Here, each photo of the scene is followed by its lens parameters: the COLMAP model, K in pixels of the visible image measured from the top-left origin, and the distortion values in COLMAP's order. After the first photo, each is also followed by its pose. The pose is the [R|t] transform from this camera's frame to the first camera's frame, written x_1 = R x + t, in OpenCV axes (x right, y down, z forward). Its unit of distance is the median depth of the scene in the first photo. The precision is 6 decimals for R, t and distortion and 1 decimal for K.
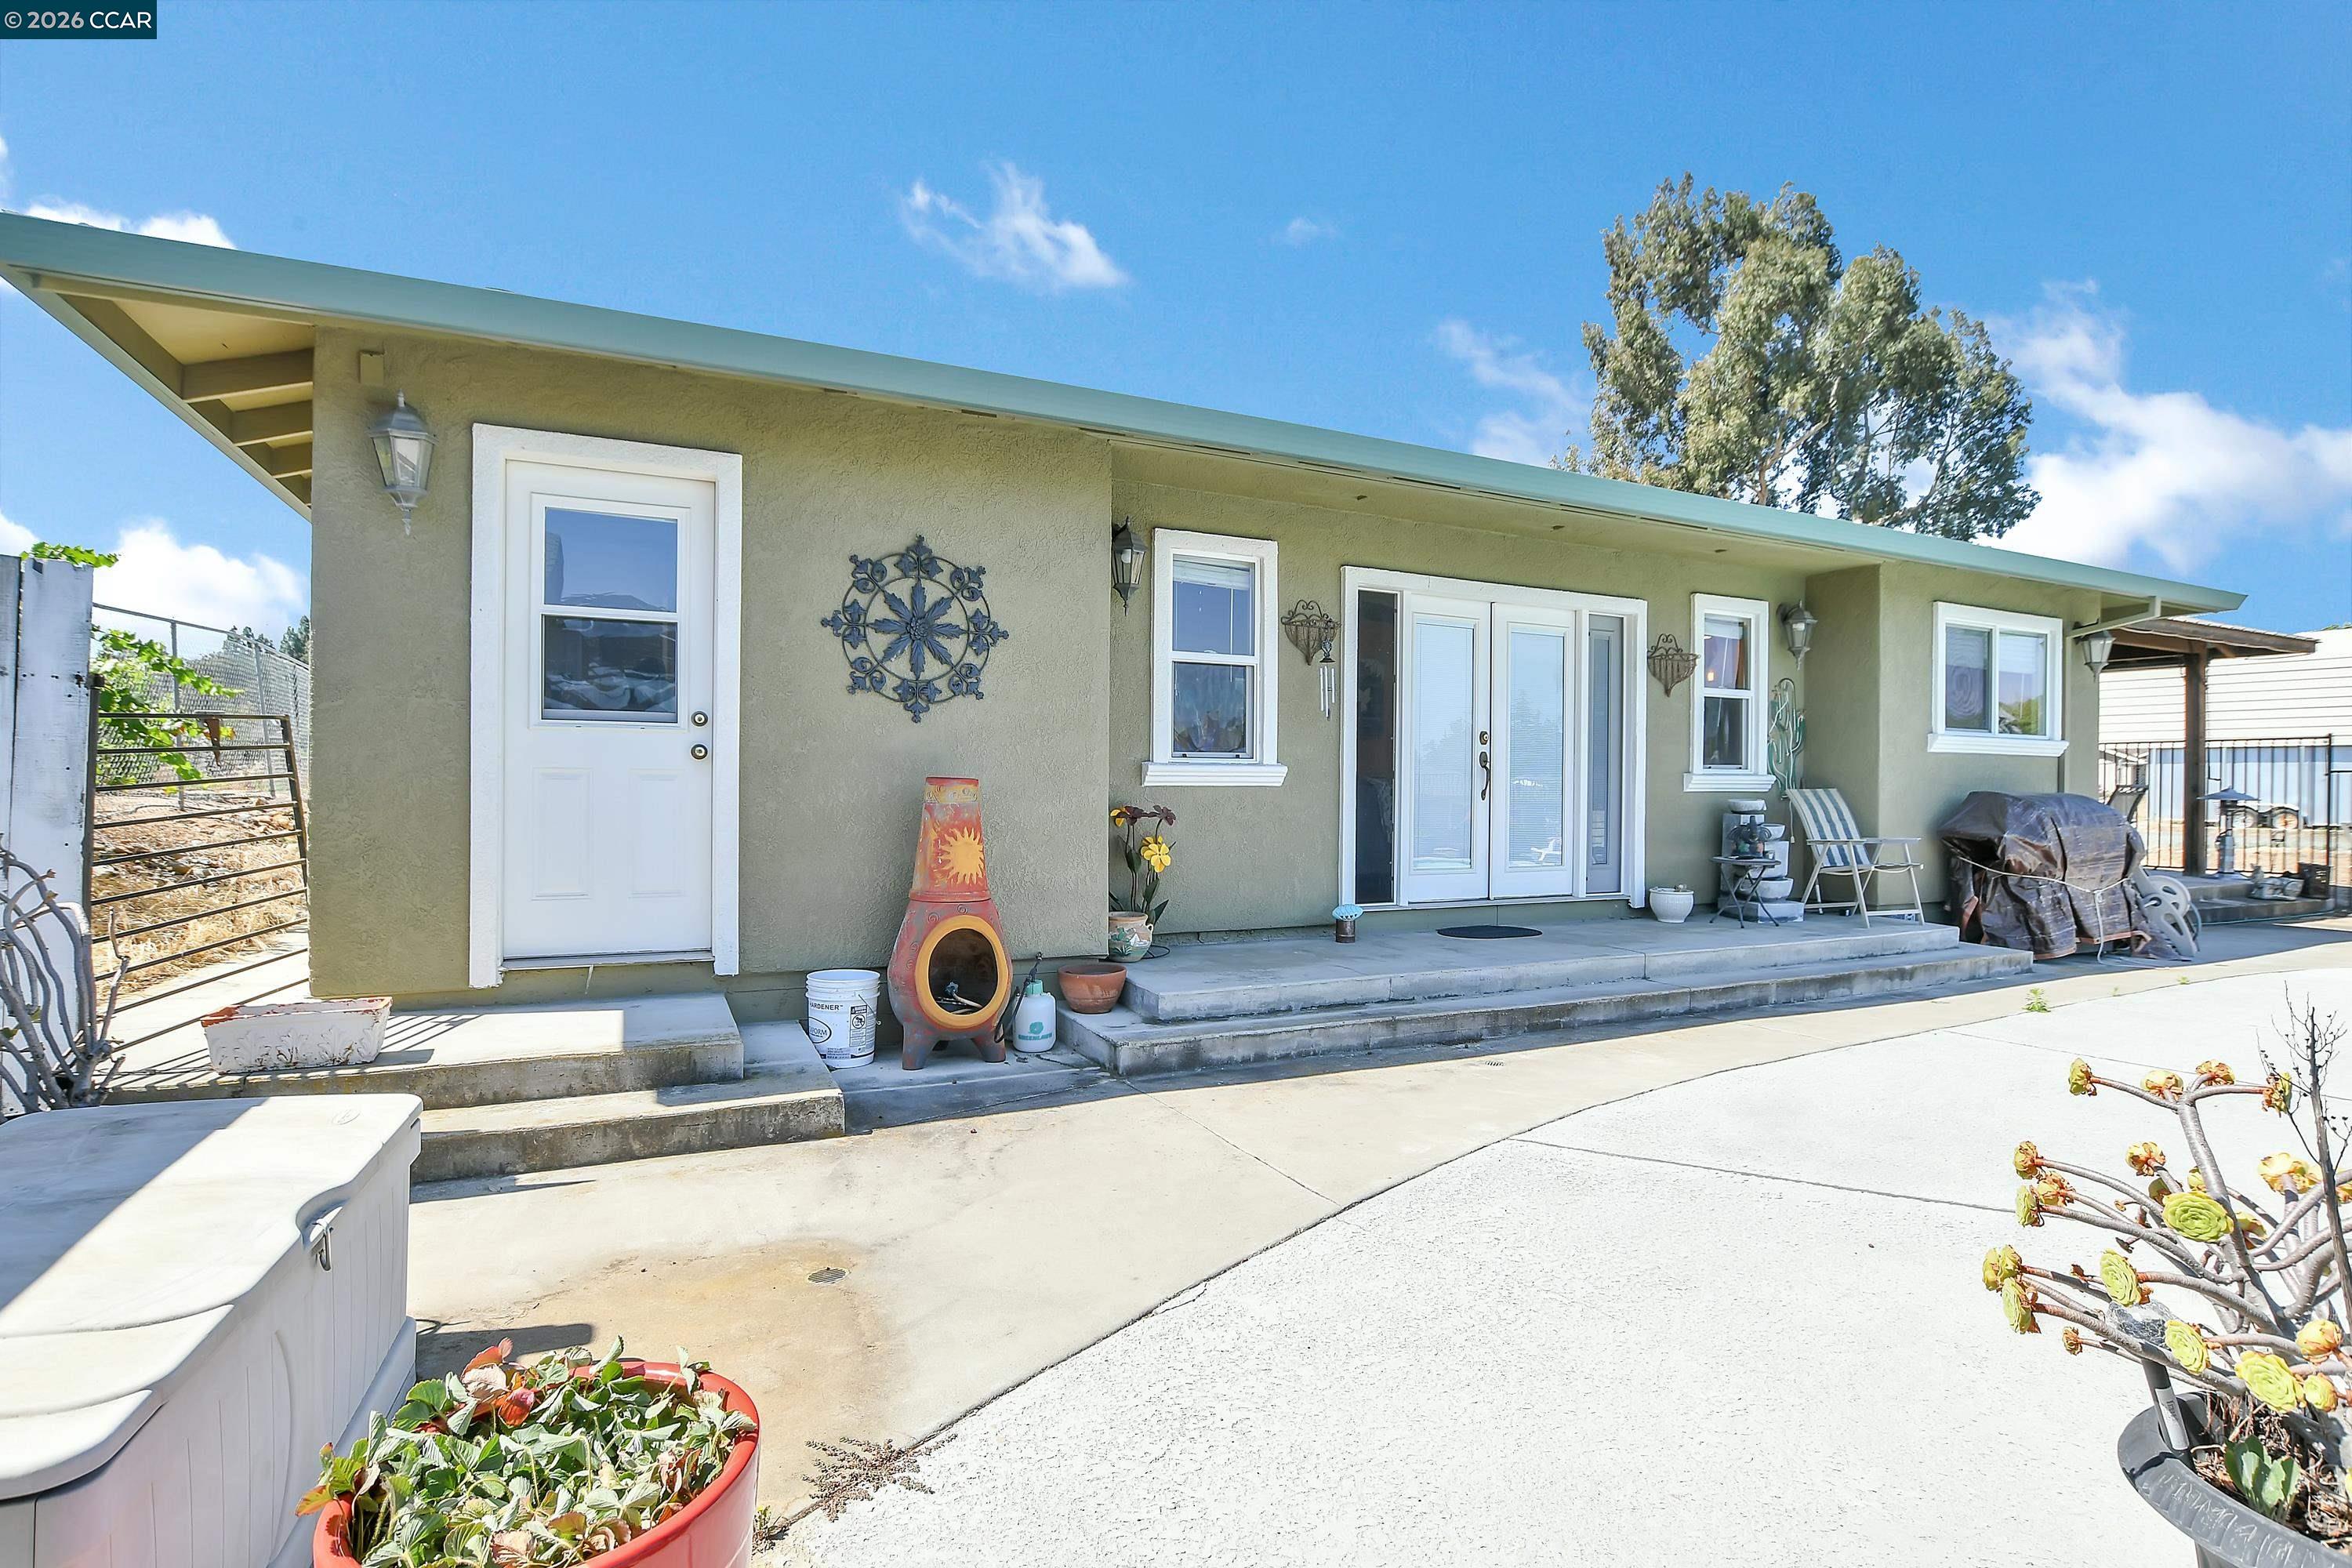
lens RADIAL K [[1118.5, 0, 1171.4], [0, 1118.5, 795.0], [0, 0, 1]] dist [-0.023492, 0.000565]
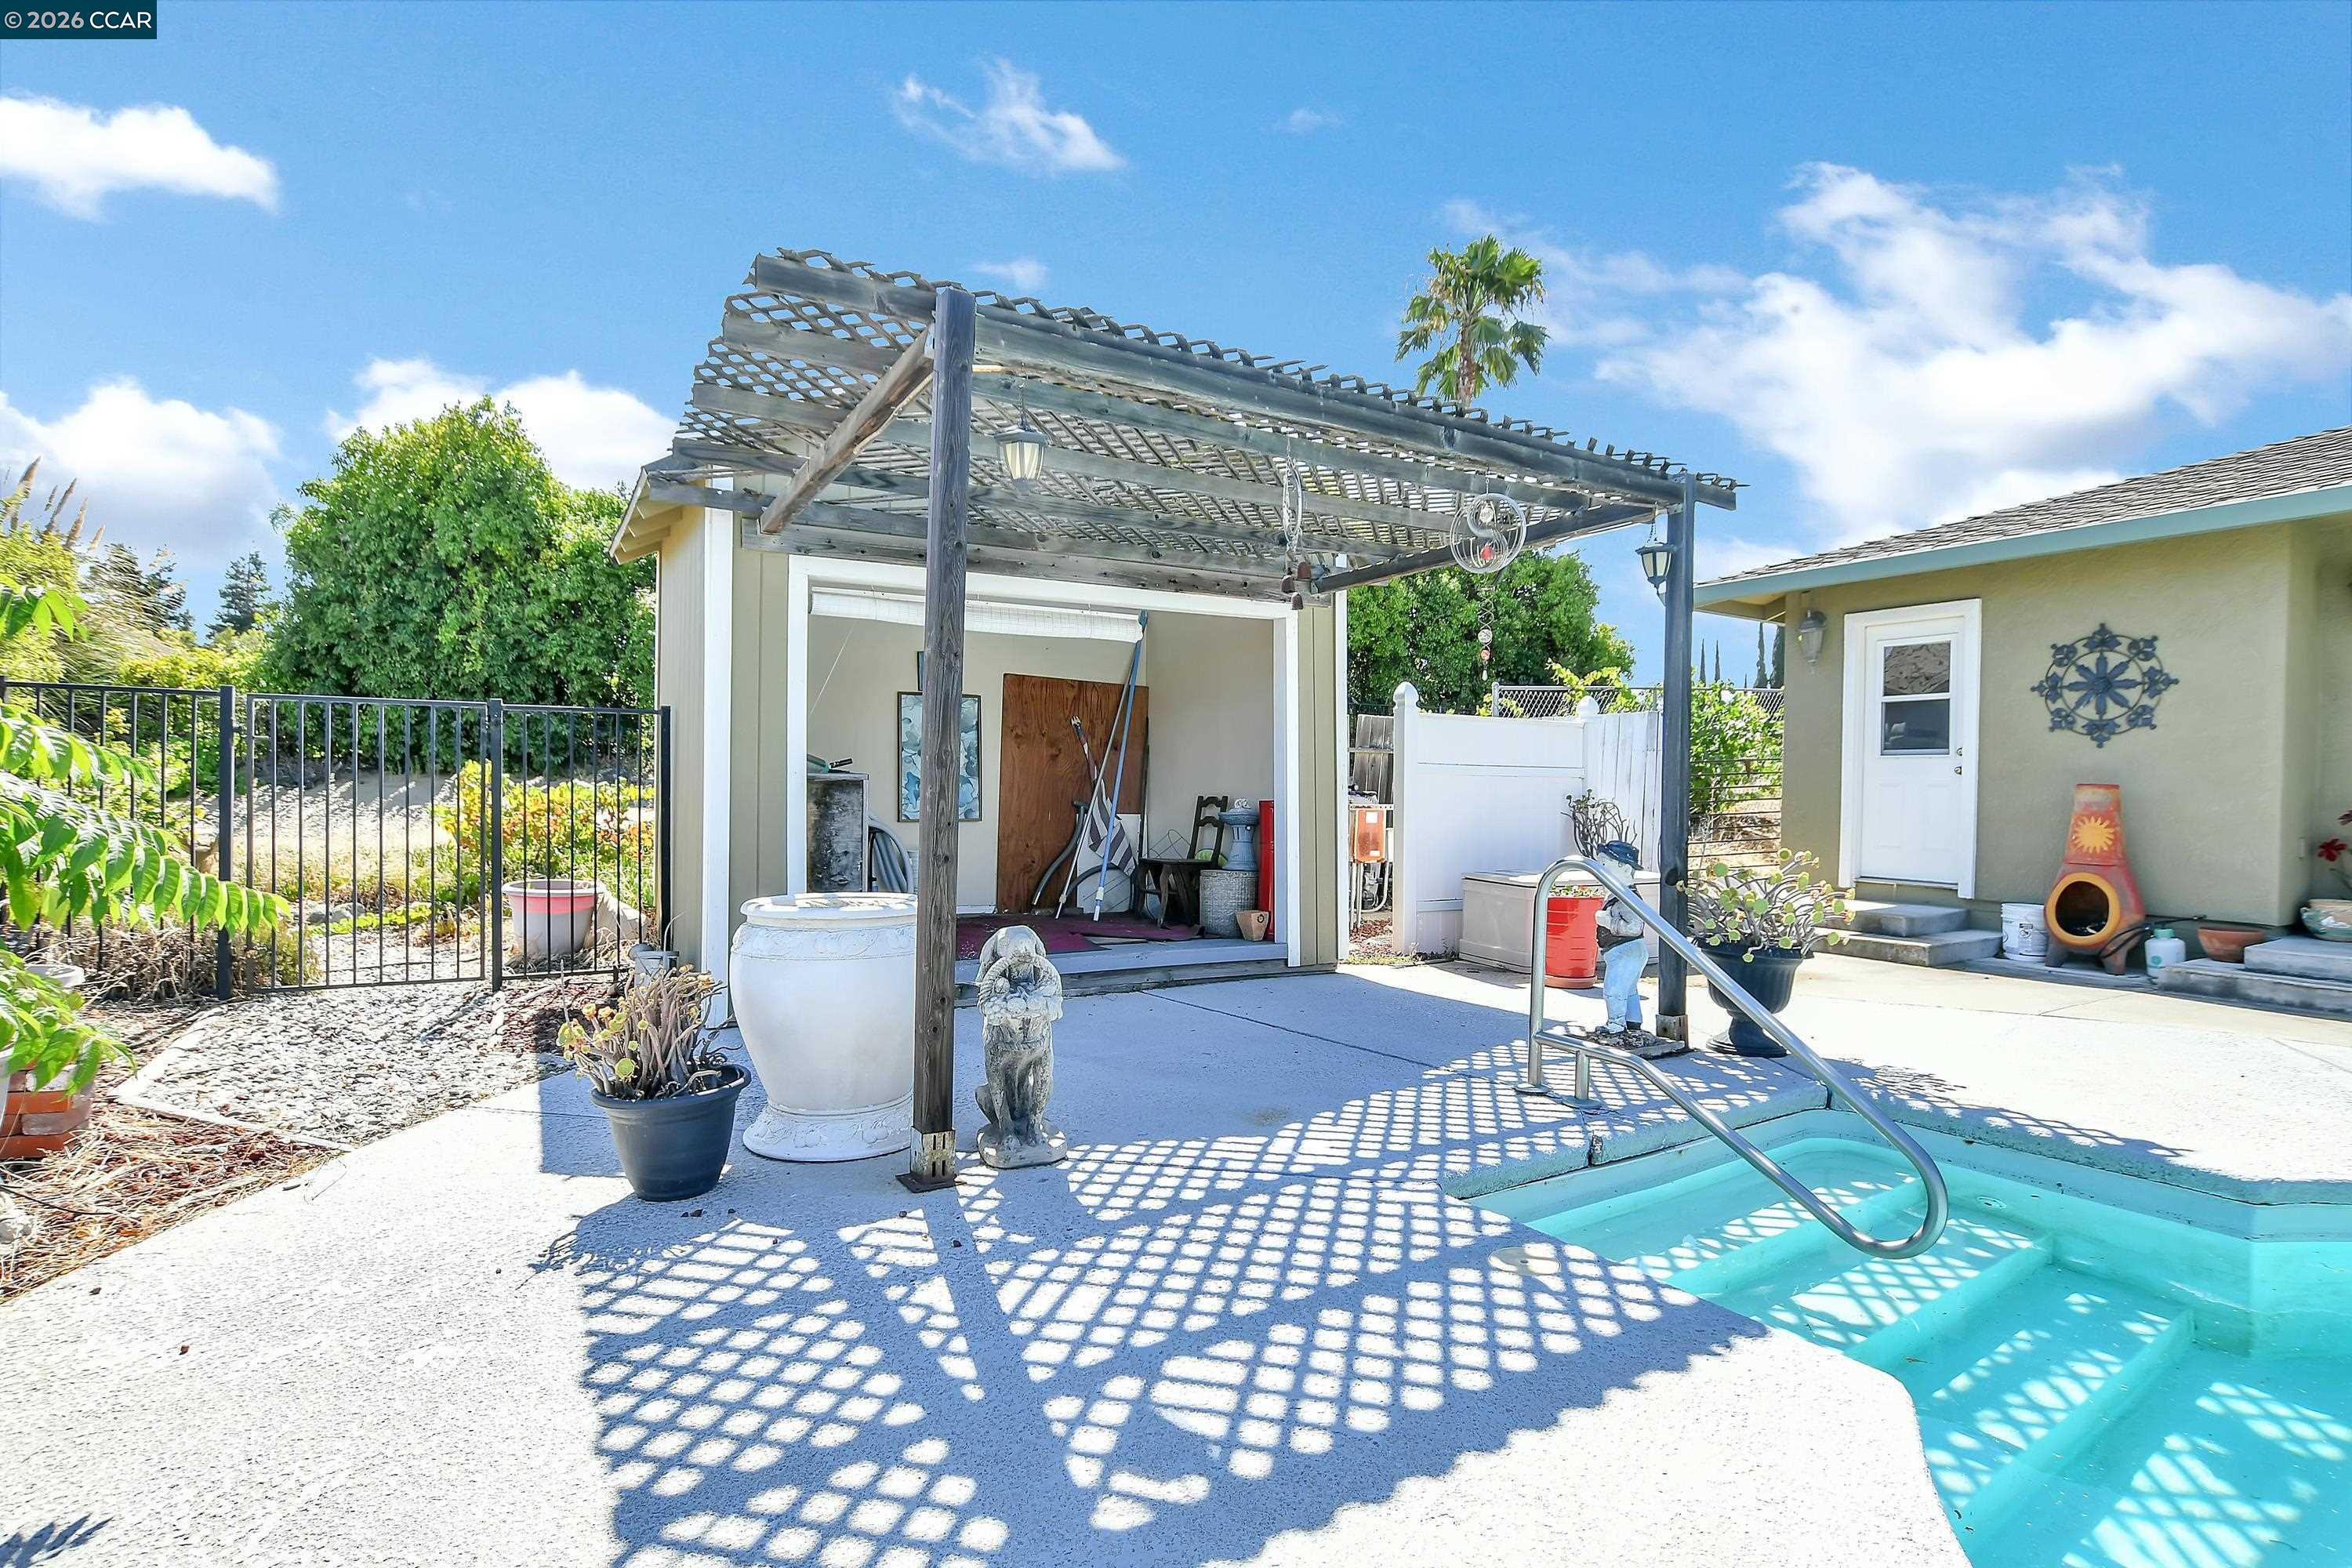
lens RADIAL K [[1118.5, 0, 1171.4], [0, 1118.5, 795.0], [0, 0, 1]] dist [-0.023492, 0.000565]
pose [[0.085265, 0.001122, -0.996358, 1.128707], [-0.023872, 0.999715, -0.000917, 0.028814], [0.996072, 0.023863, 0.085267, -0.361666]]
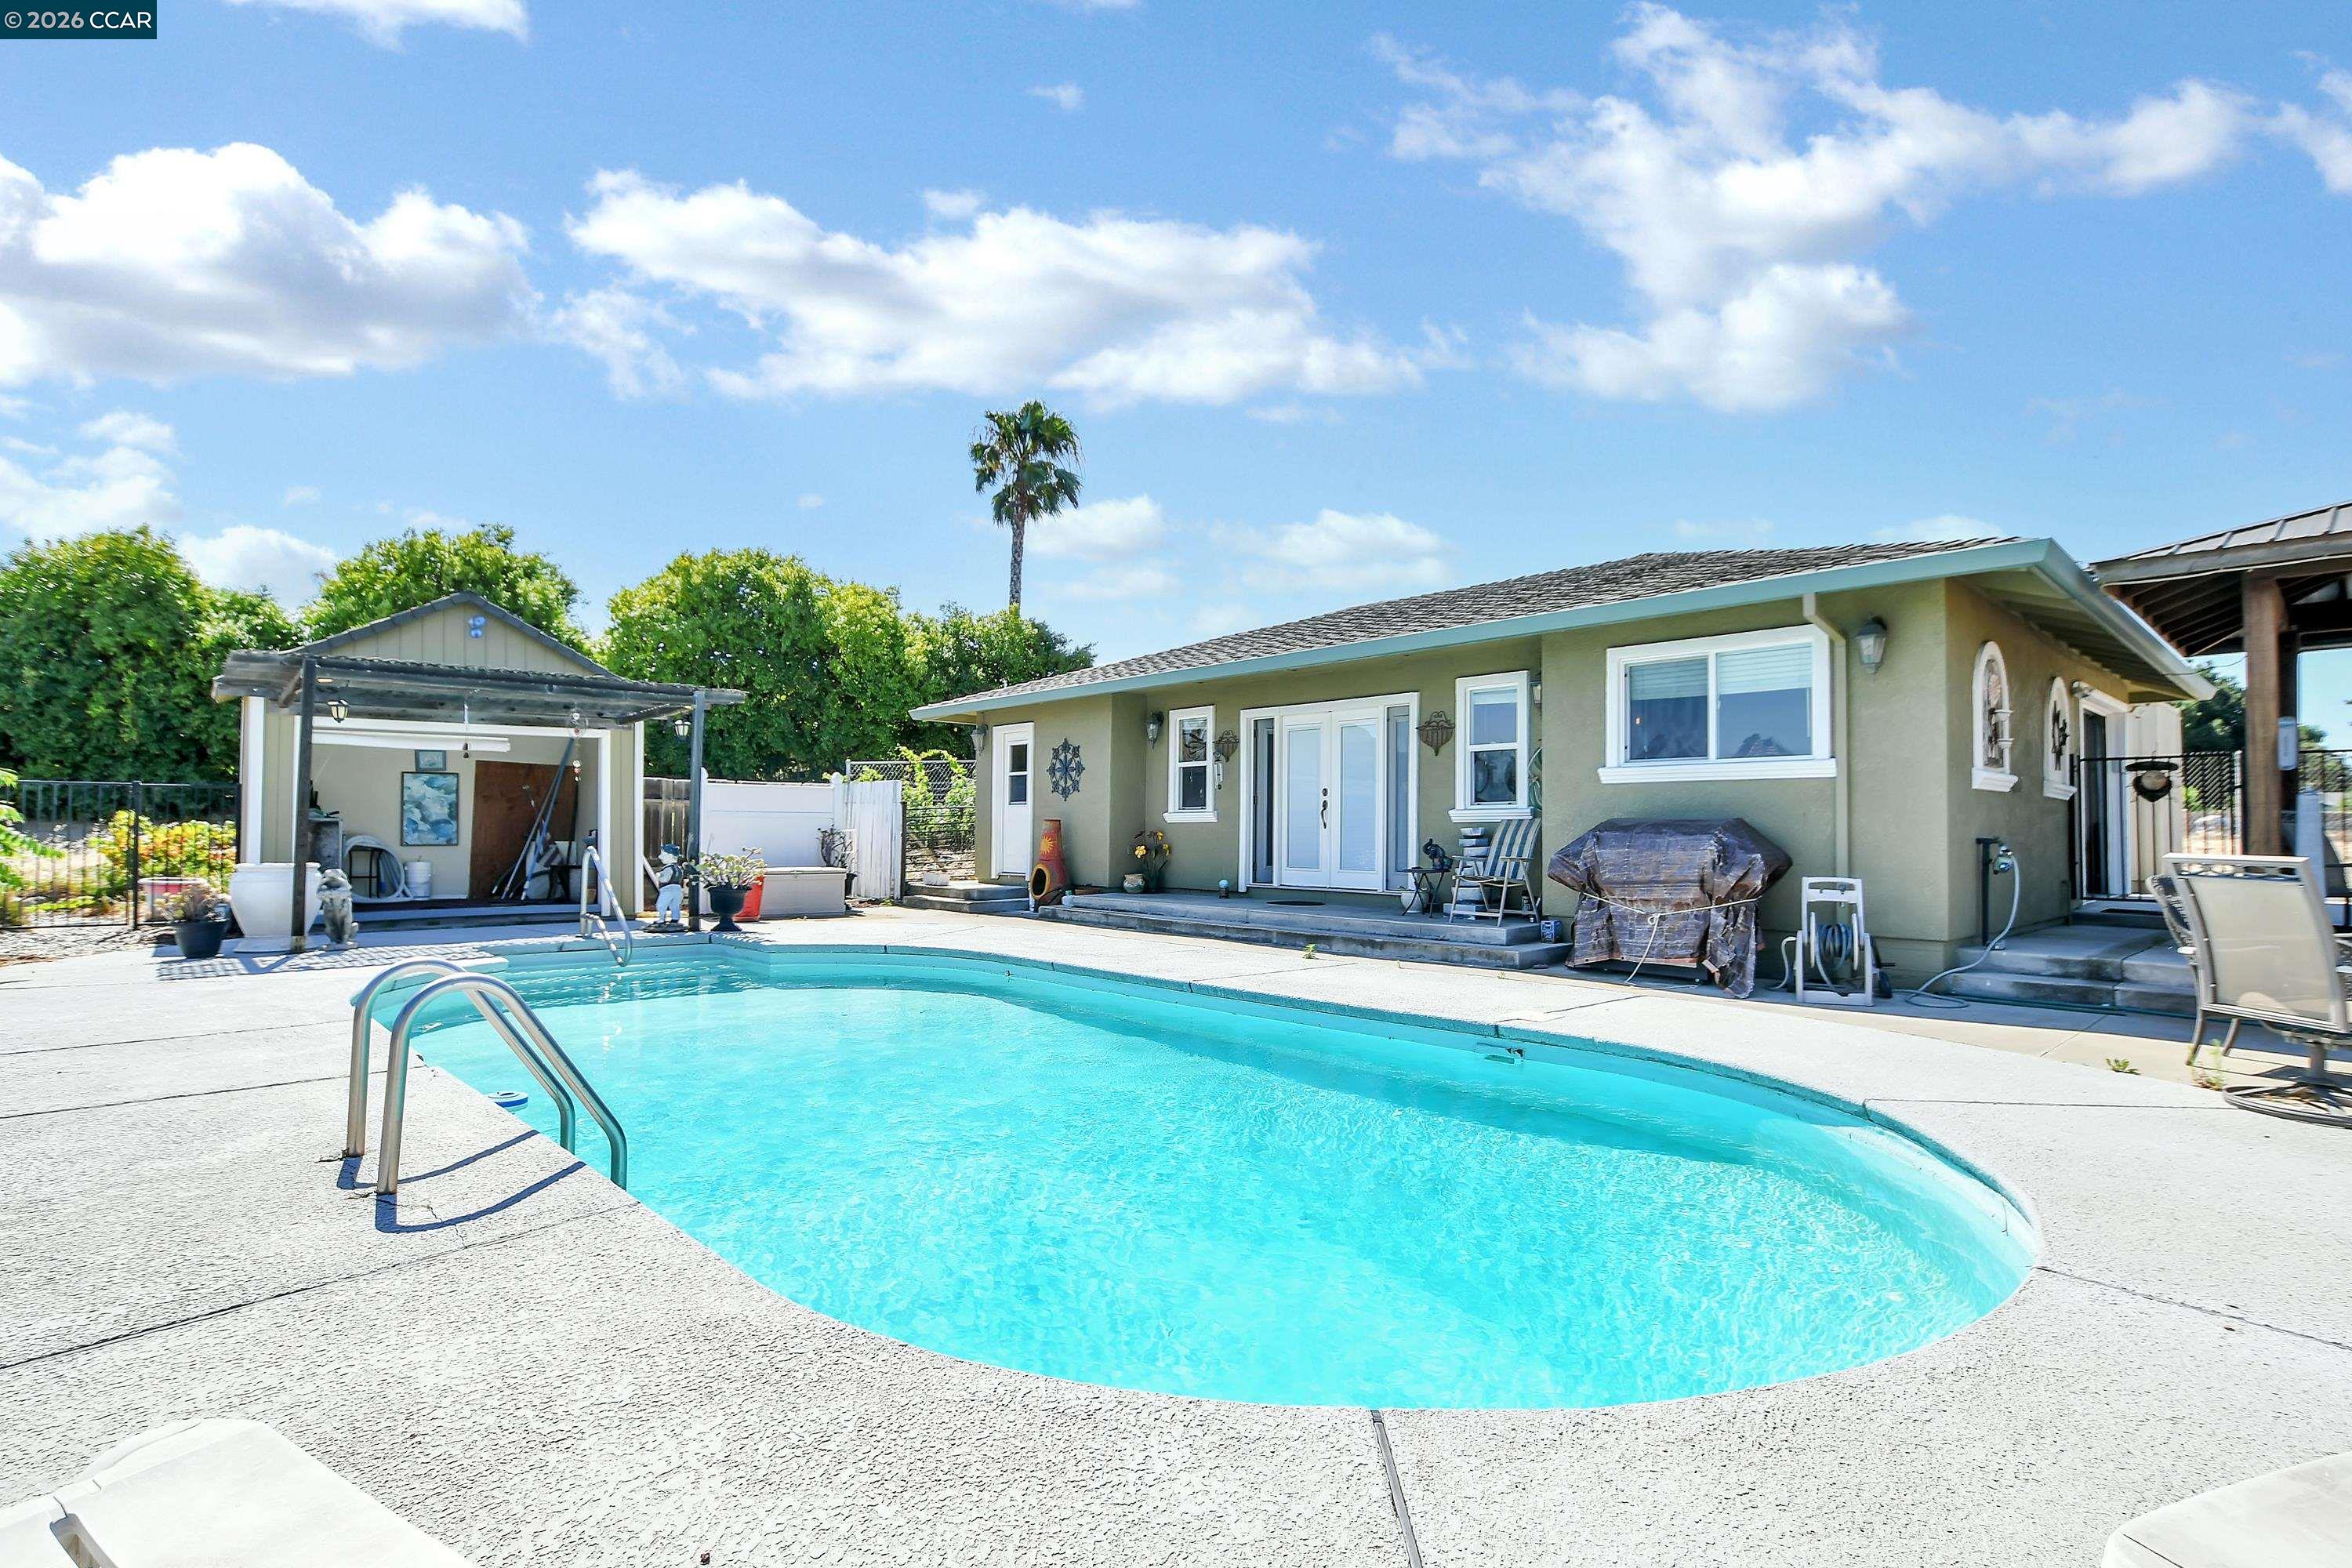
lens RADIAL K [[1118.5, 0, 1171.4], [0, 1118.5, 795.0], [0, 0, 1]] dist [-0.023492, 0.000565]
pose [[0.285588, -0.039229, -0.957549, 2.670465], [-0.012616, 0.998921, -0.044687, 0.046596], [0.958270, 0.024843, 0.284785, 0.424891]]
